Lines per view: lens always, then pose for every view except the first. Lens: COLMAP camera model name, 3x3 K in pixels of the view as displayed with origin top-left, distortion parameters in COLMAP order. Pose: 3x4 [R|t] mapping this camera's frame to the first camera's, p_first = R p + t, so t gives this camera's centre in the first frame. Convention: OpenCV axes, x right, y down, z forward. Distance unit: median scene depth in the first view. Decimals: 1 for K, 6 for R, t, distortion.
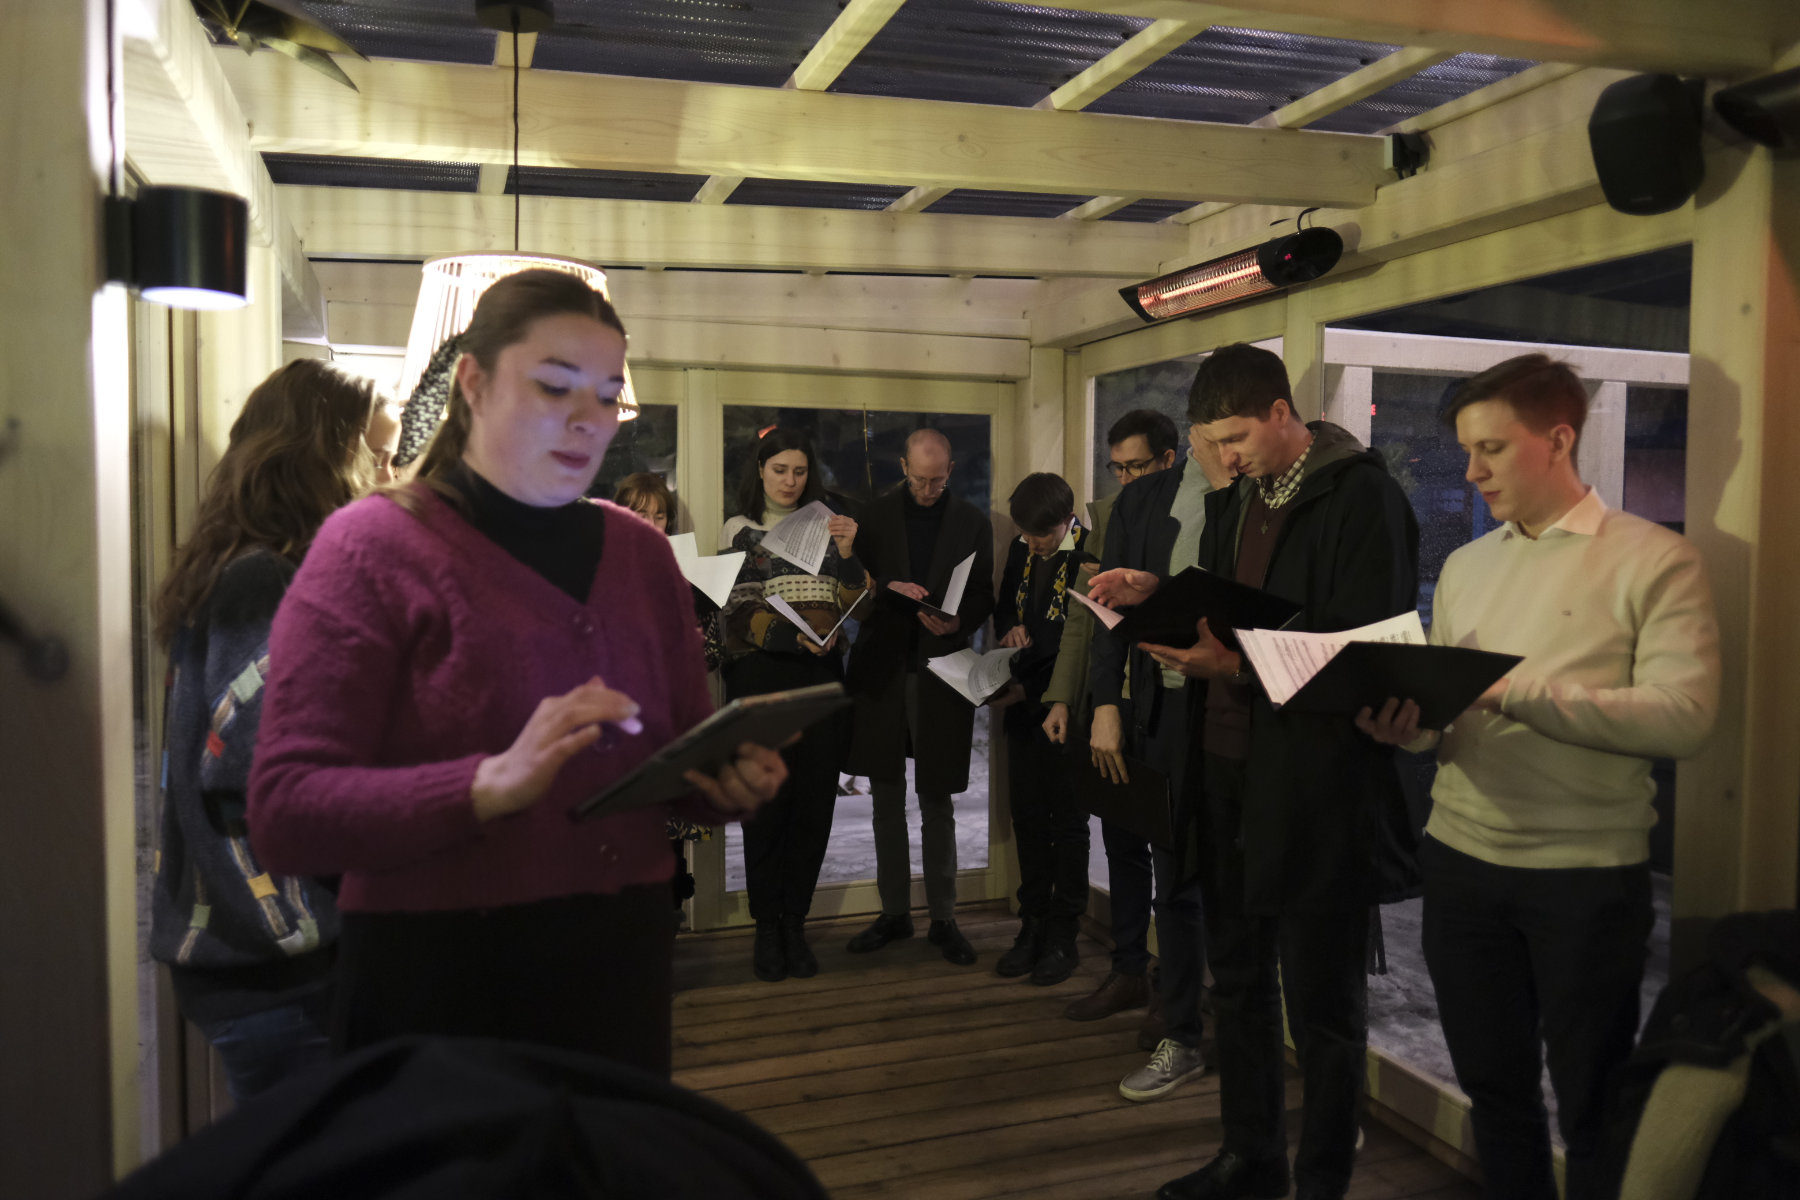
lens RADIAL K [[1314.8, 0, 904.5], [0, 1314.8, 595.2], [0, 0, 1]] dist [-0.007354, 0.024525]
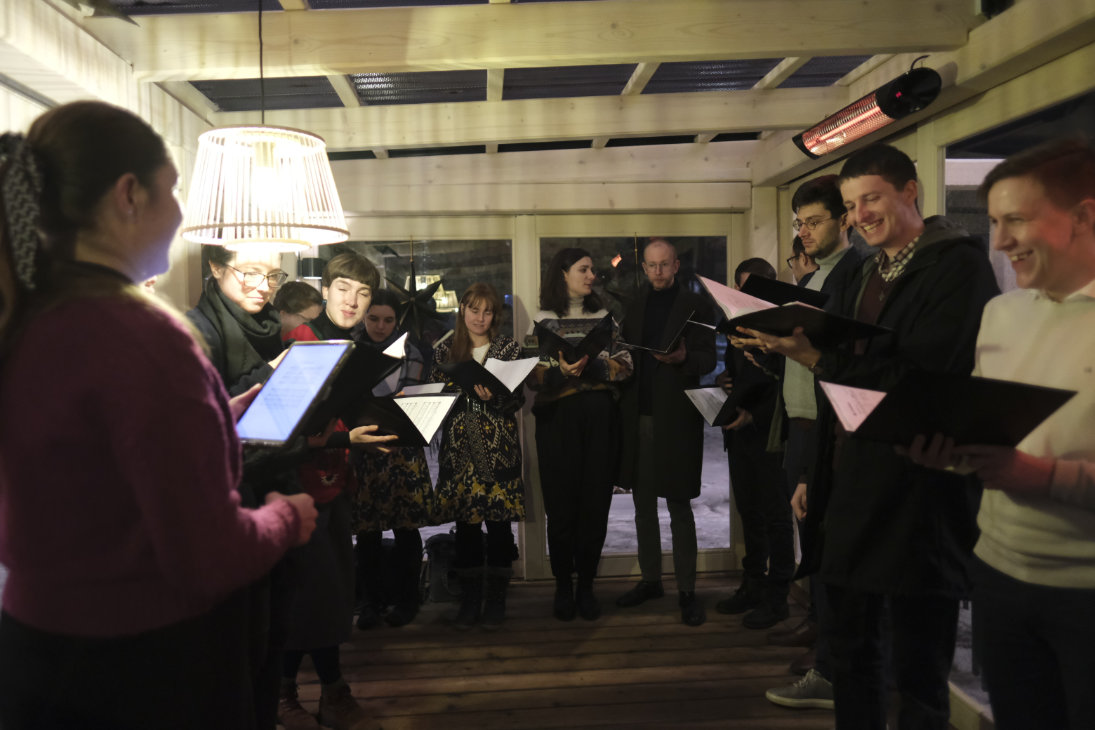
lens RADIAL K [[799.8, 0, 541.5], [0, 799.8, 363.6], [0, 0, 1]] dist [-0.007354, 0.024525]
pose [[0.963539, -0.009326, -0.267406, 0.134666], [0.009544, 0.999954, -0.000483, 0.003061], [0.267398, -0.002087, 0.963584, 0.123920]]
